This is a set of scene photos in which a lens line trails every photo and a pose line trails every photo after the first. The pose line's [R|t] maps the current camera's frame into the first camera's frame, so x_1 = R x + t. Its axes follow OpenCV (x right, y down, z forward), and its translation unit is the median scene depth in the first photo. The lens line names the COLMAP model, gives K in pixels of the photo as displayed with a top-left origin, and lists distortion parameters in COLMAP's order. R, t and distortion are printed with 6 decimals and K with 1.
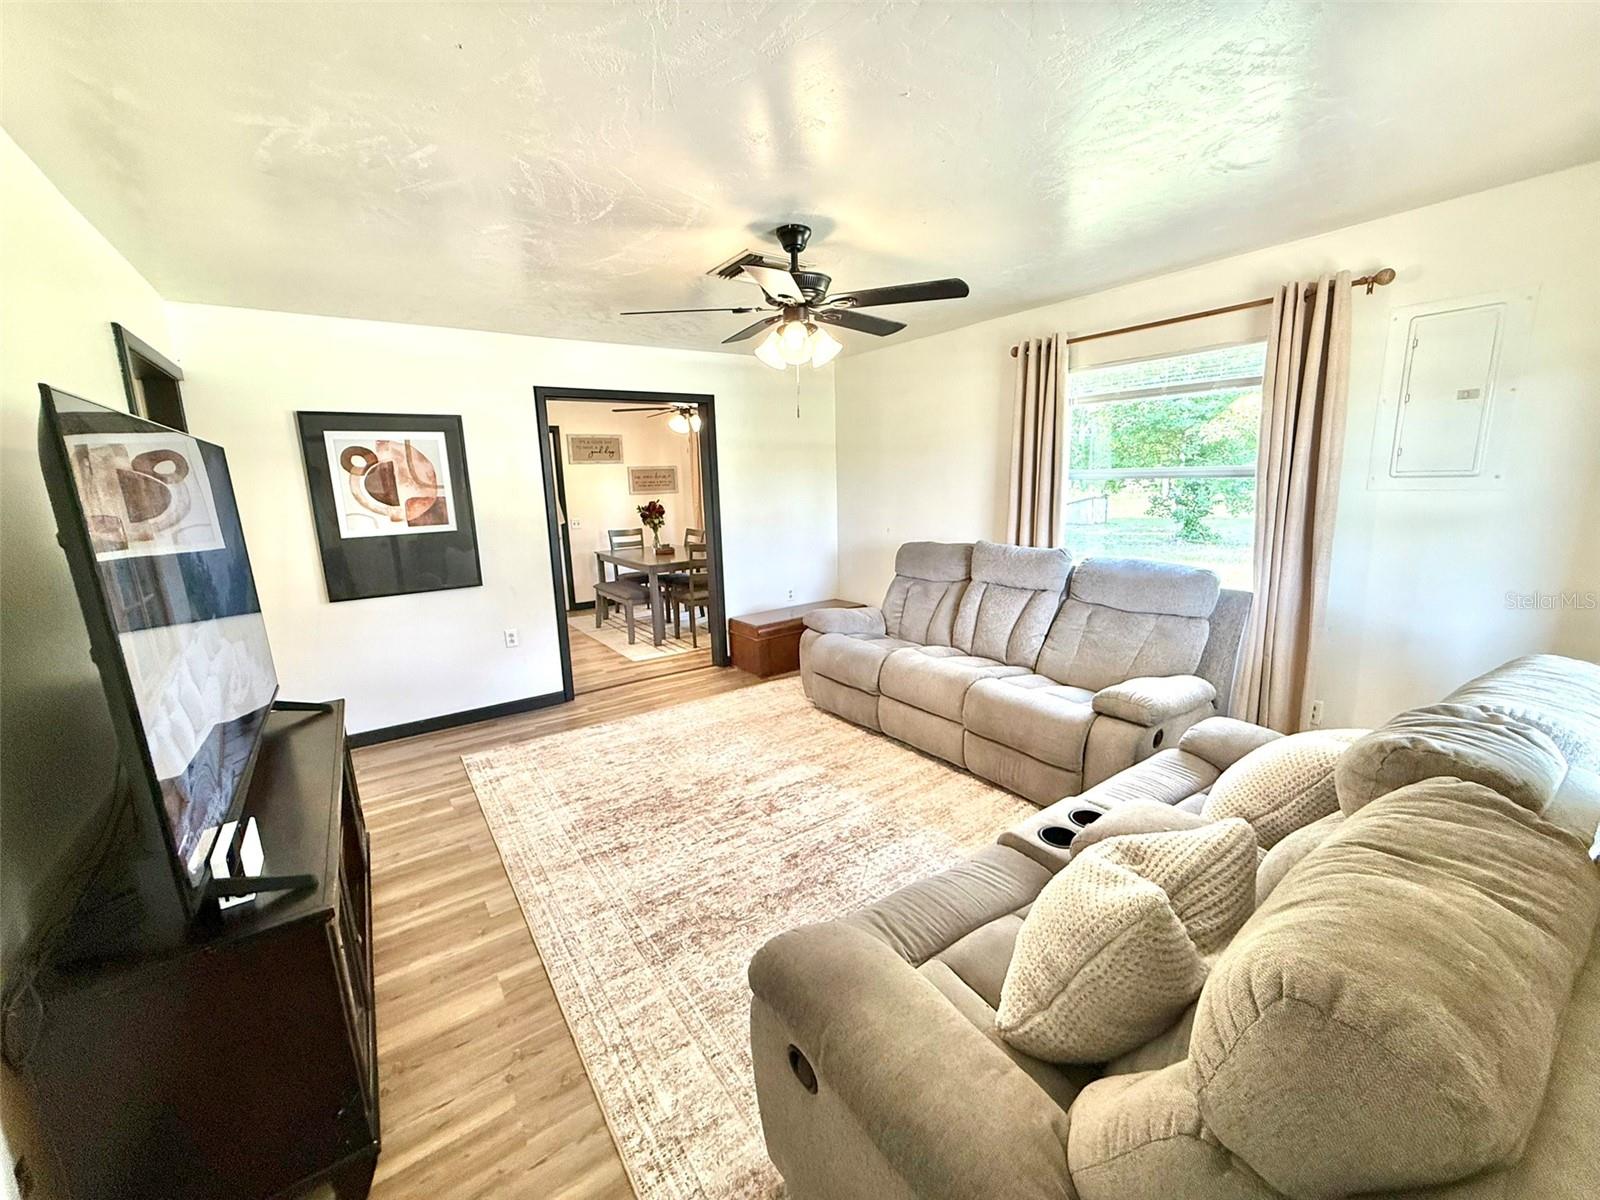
lens RADIAL K [[639.6, 0, 797.7], [0, 639.6, 603.2], [0, 0, 1]] dist [0.000634, 0.000450]
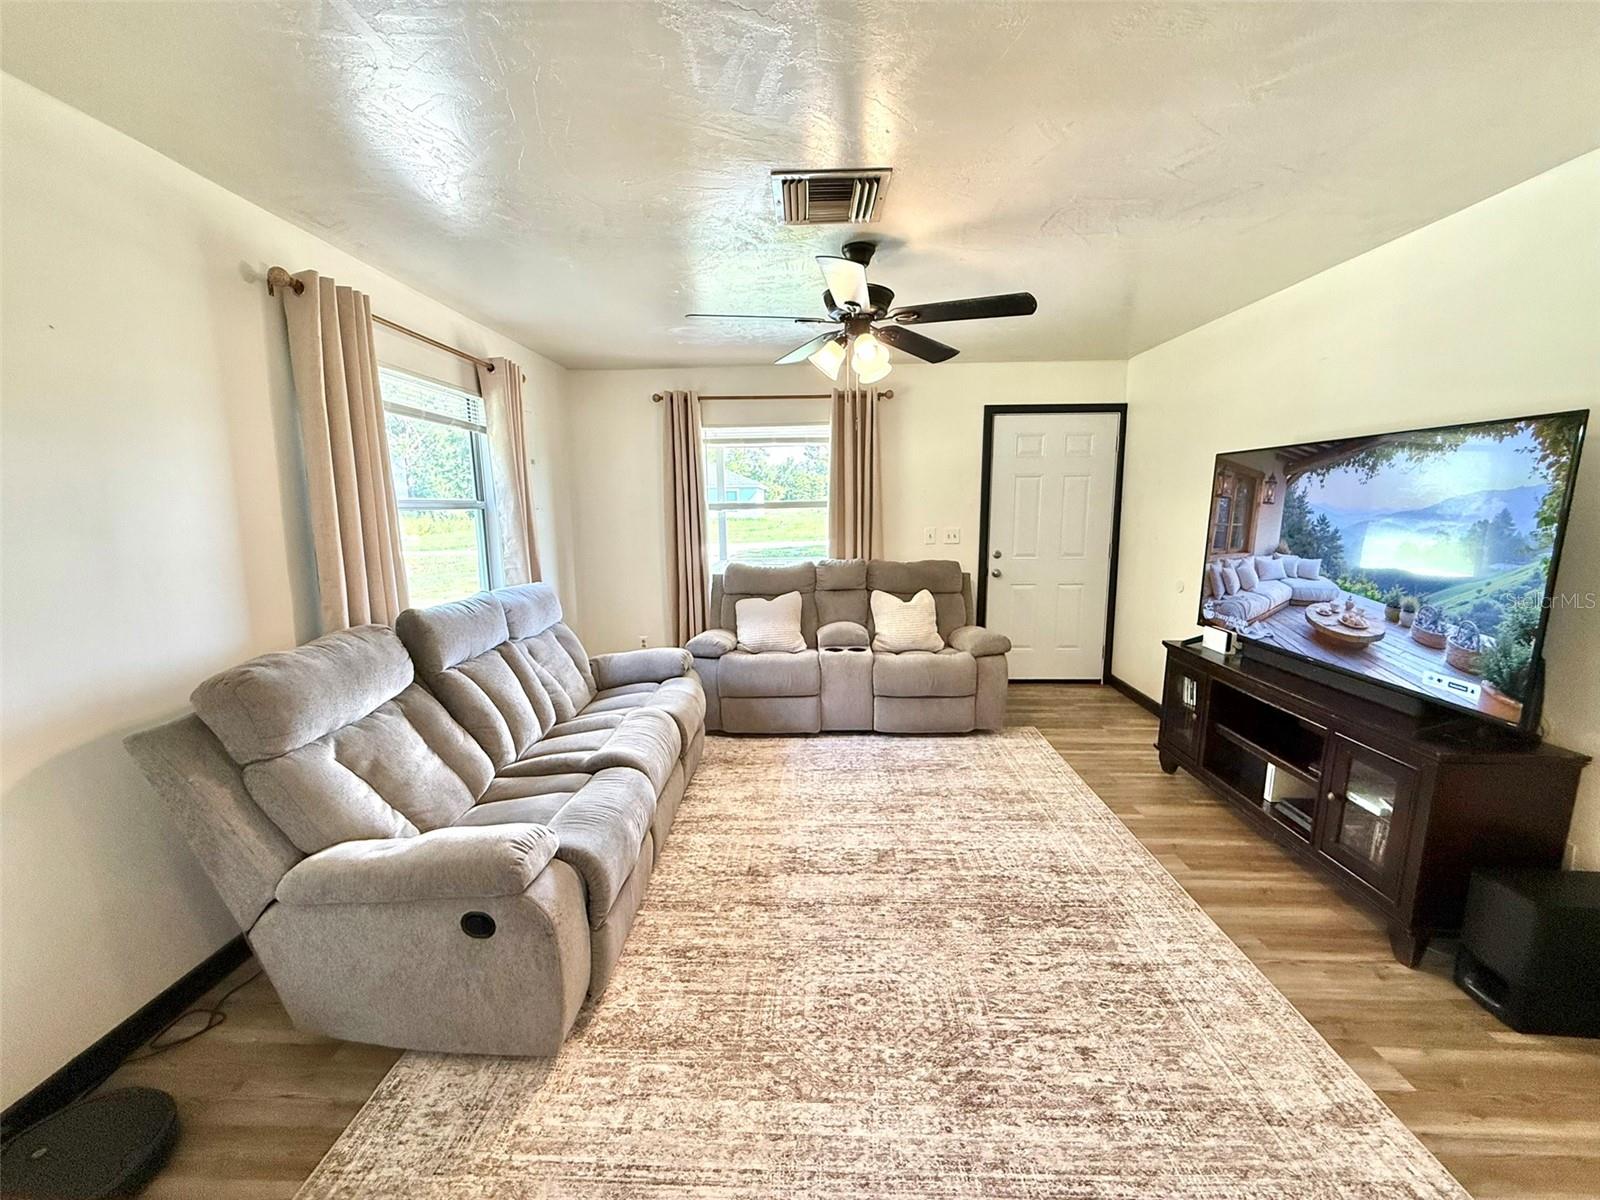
lens RADIAL K [[639.6, 0, 793.0], [0, 639.6, 600.9], [0, 0, 1]] dist [0.000634, 0.000450]
pose [[-0.797347, -0.052638, 0.601221, -0.473558], [0.153193, 0.945910, 0.285982, -0.300187], [-0.583755, 0.320129, -0.746155, 1.674767]]
